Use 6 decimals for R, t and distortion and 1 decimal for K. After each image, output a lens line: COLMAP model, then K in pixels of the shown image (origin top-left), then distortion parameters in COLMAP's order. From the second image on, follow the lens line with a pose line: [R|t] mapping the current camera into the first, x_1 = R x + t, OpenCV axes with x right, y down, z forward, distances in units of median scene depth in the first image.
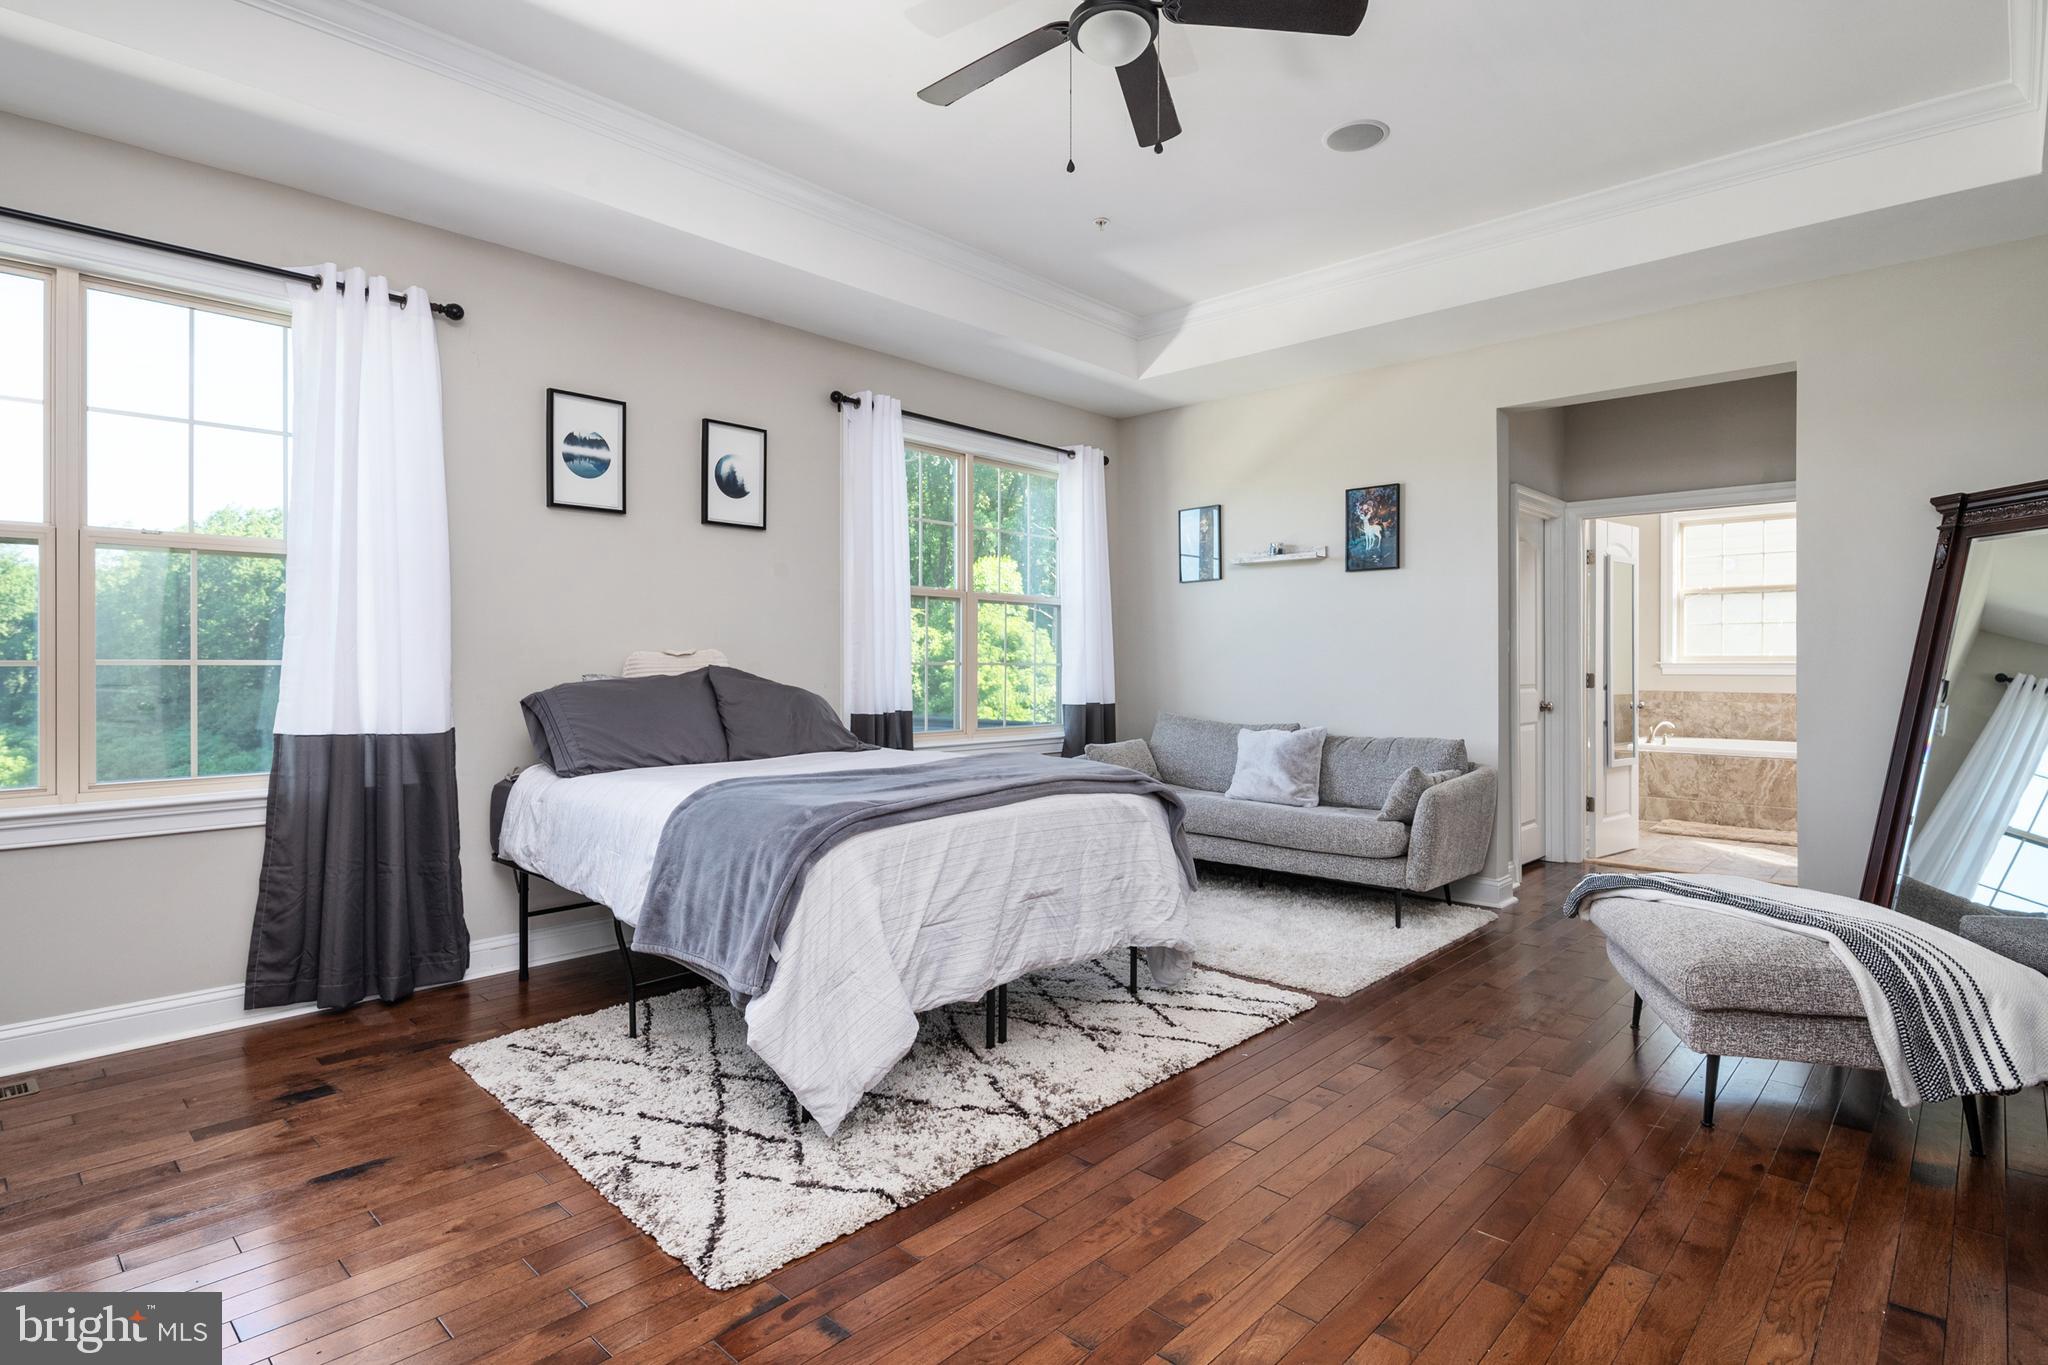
lens RADIAL K [[1041.3, 0, 1026.2], [0, 1041.3, 666.1], [0, 0, 1]] dist [-0.000842, -0.000168]
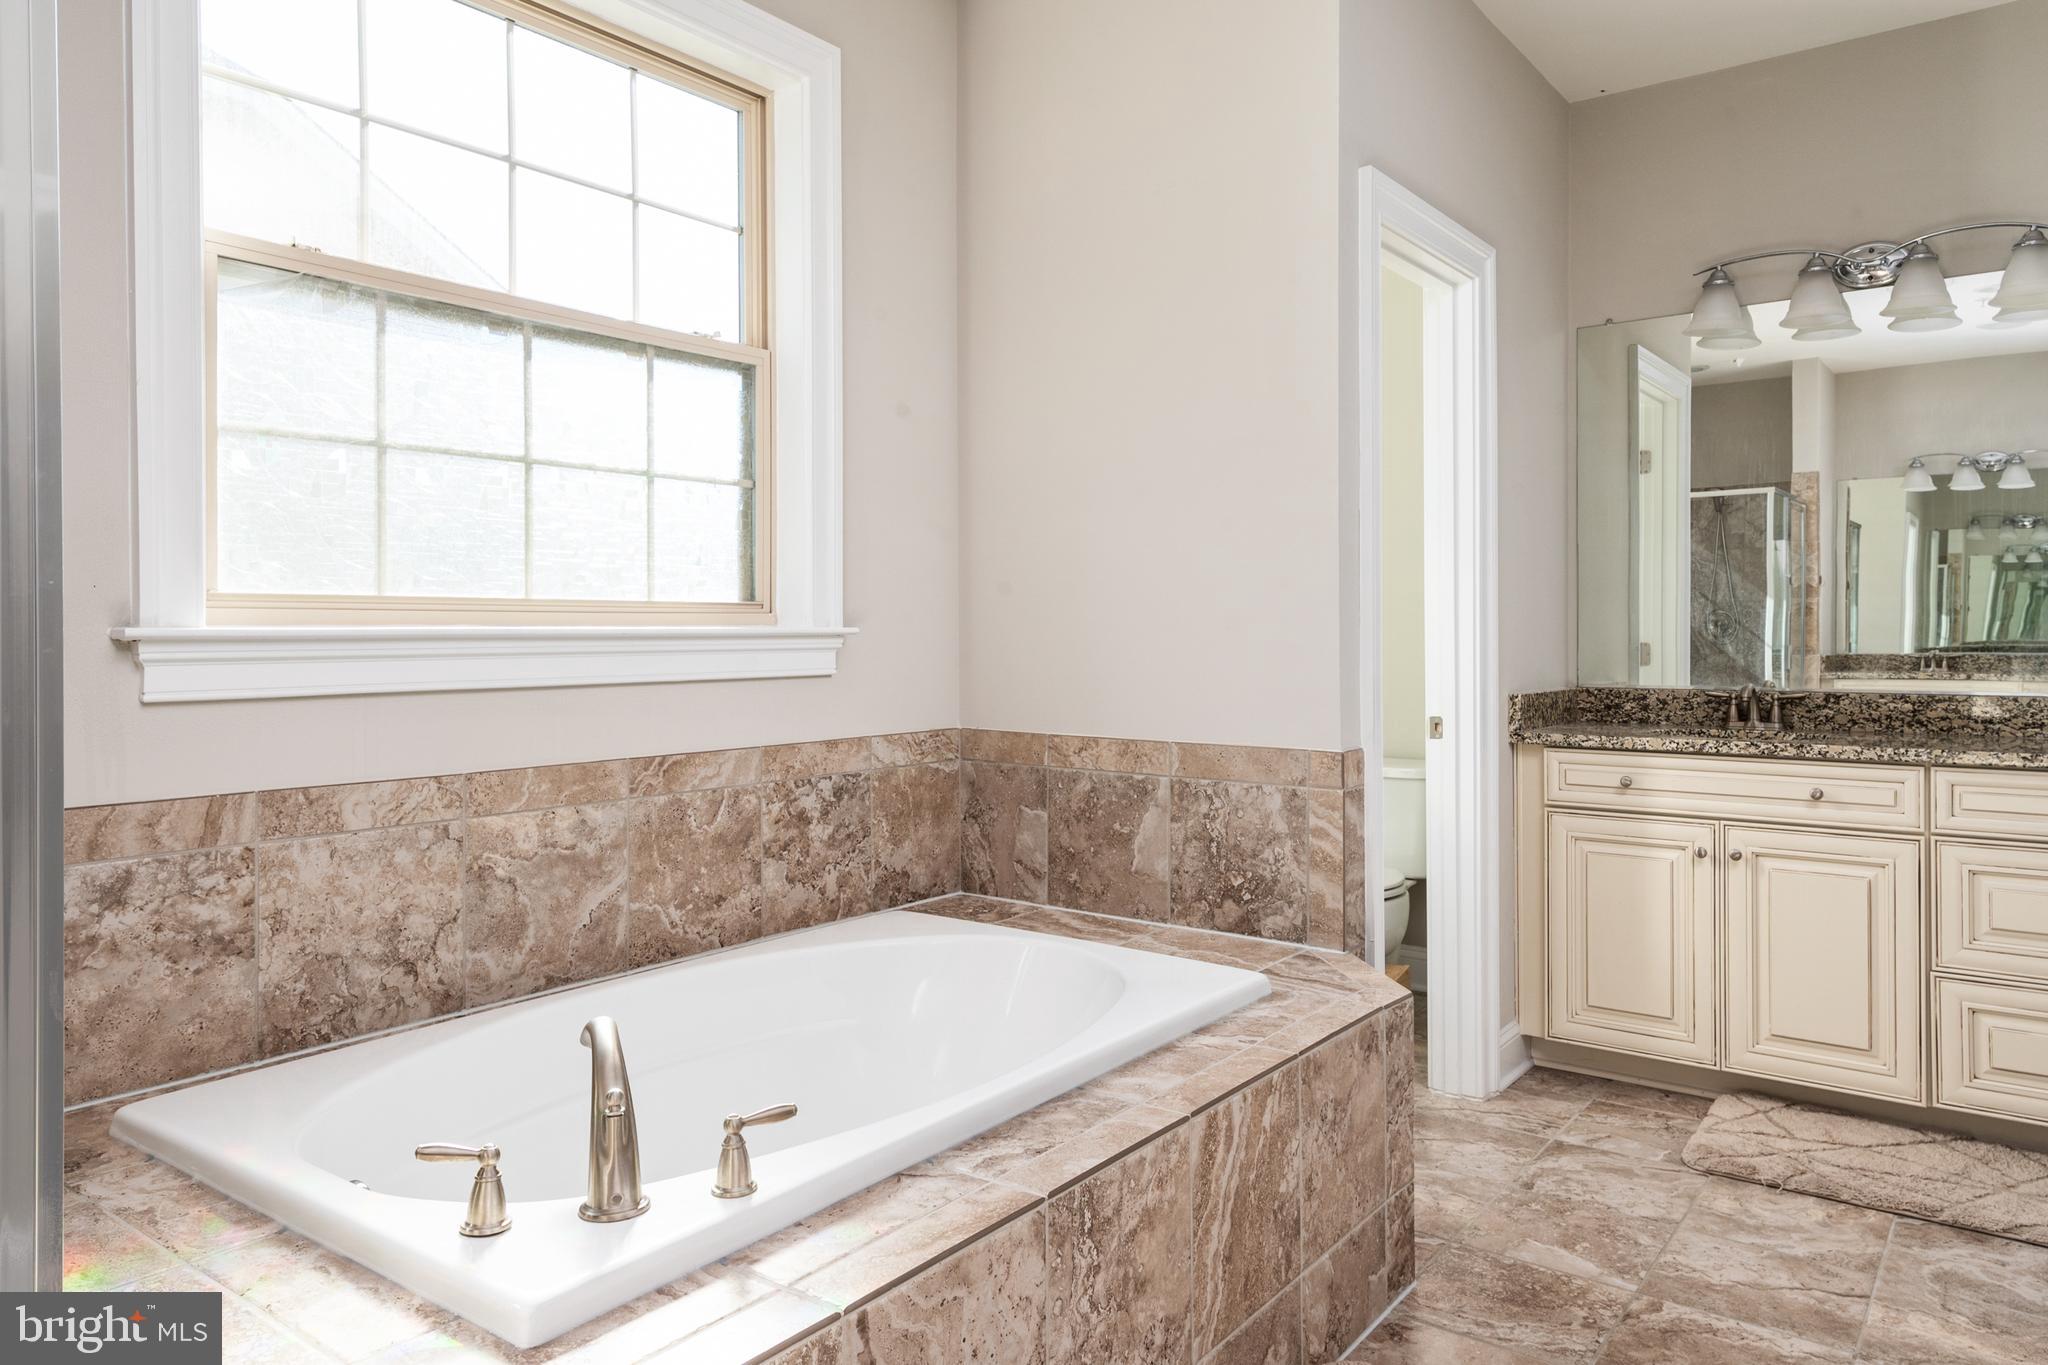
lens RADIAL K [[1377.1, 0, 1024.0], [0, 1377.1, 634.5], [0, 0, 1]] dist [0.018917, 0.000242]
pose [[-0.110039, -0.003914, 0.993920, 0.395108], [0.006346, 0.999969, 0.004640, -0.003183], [-0.993907, 0.006818, -0.110010, 0.932622]]
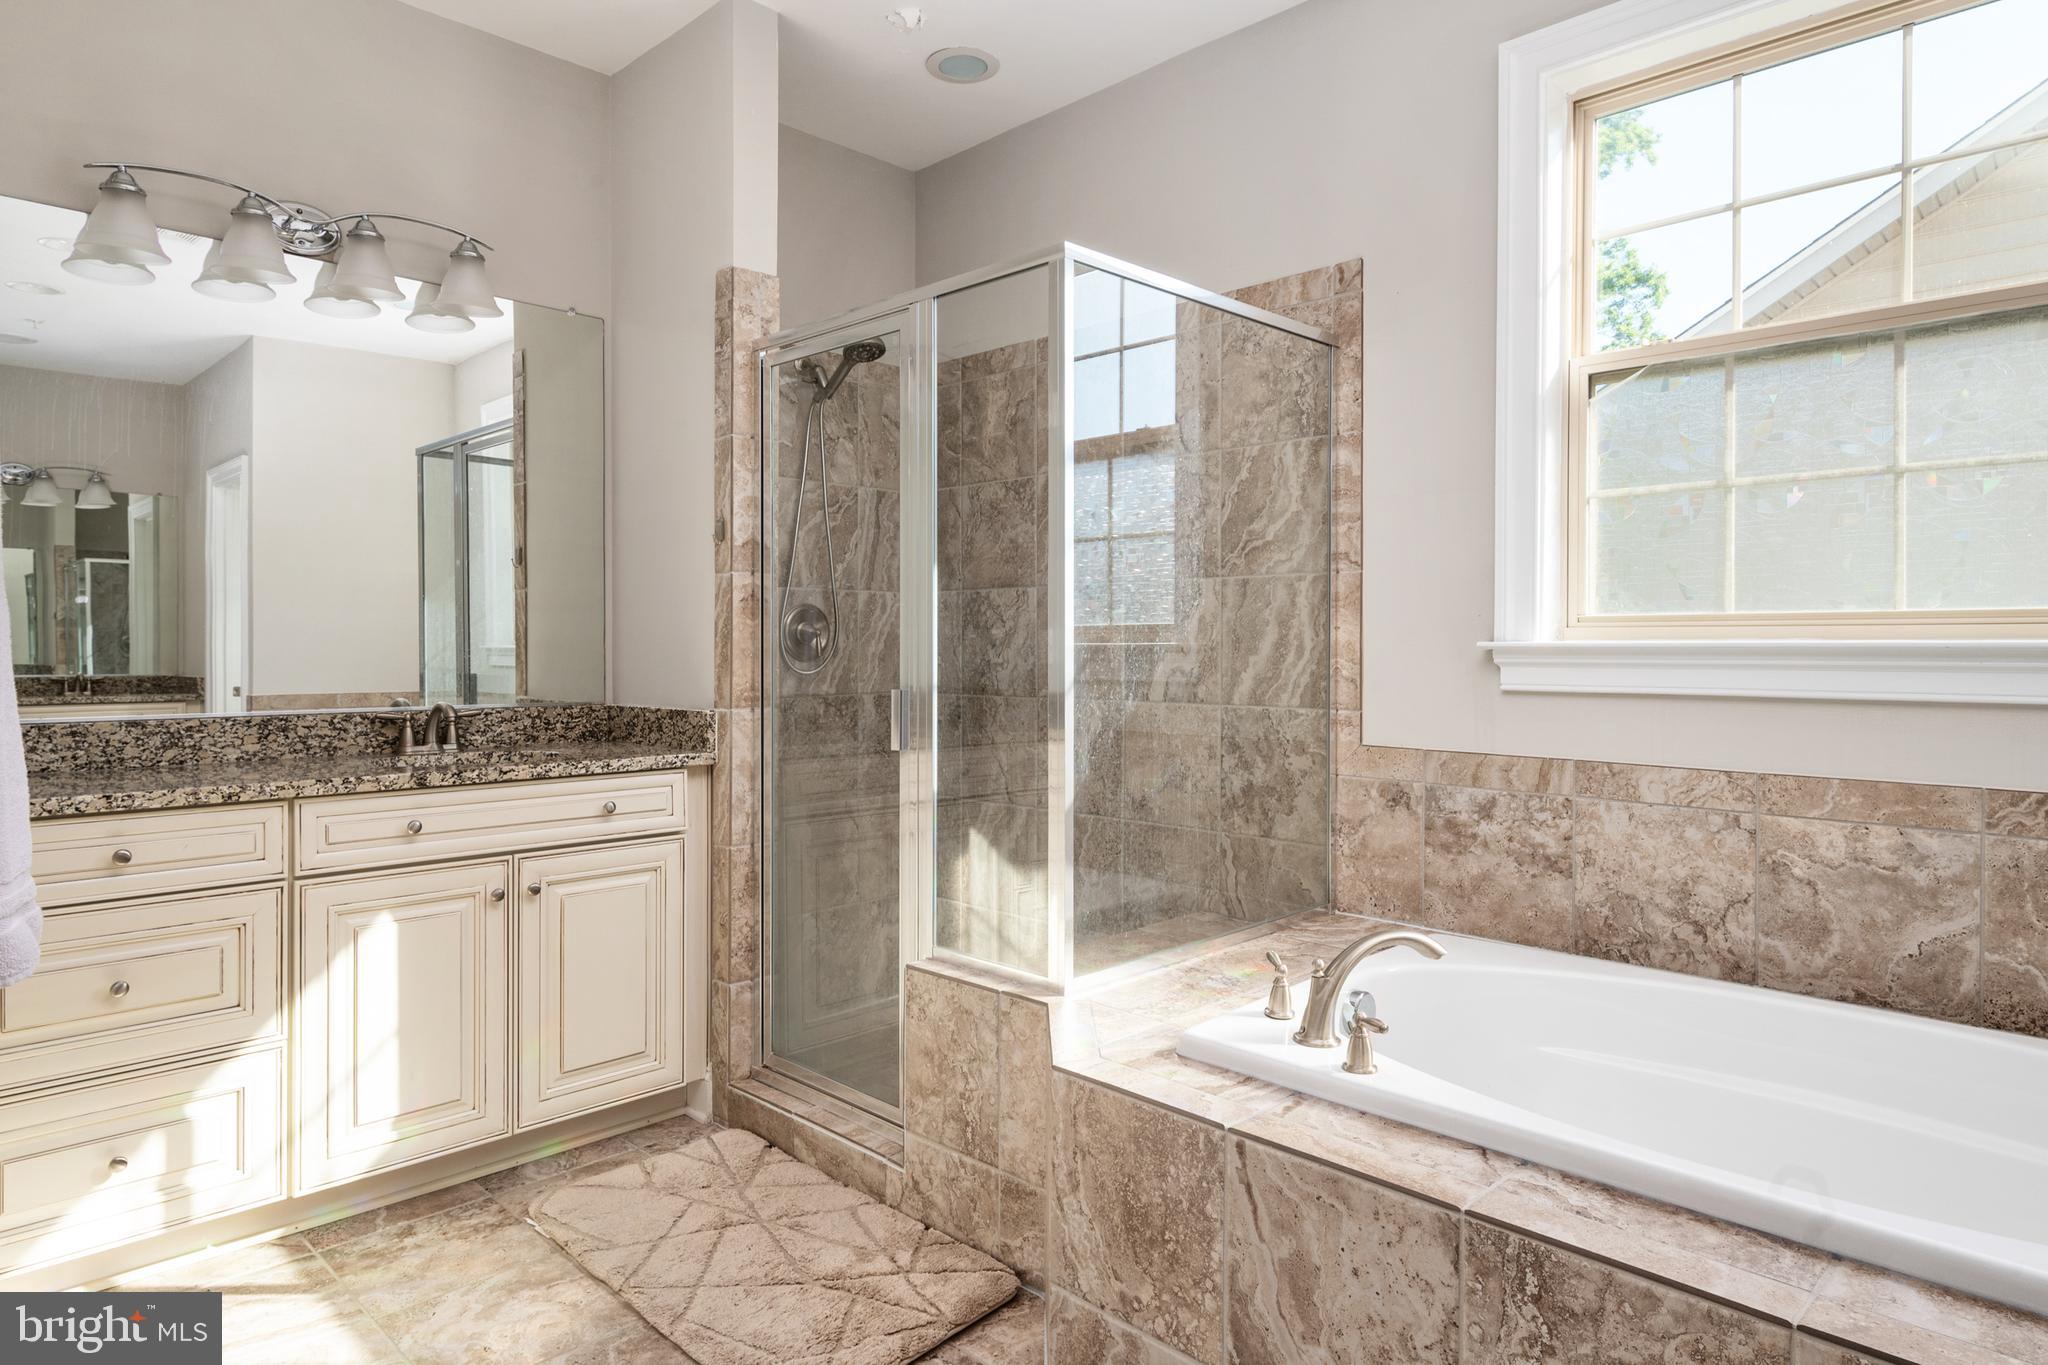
lens RADIAL K [[1204.2, 0, 1022.0], [0, 1204.2, 650.4], [0, 0, 1]] dist [0.003914, 0.000387]
pose [[0.999281, 0.000492, -0.037922, 0.532014], [-0.000468, 1.000000, 0.000662, -0.002073], [0.037922, -0.000644, 0.999280, 0.736511]]
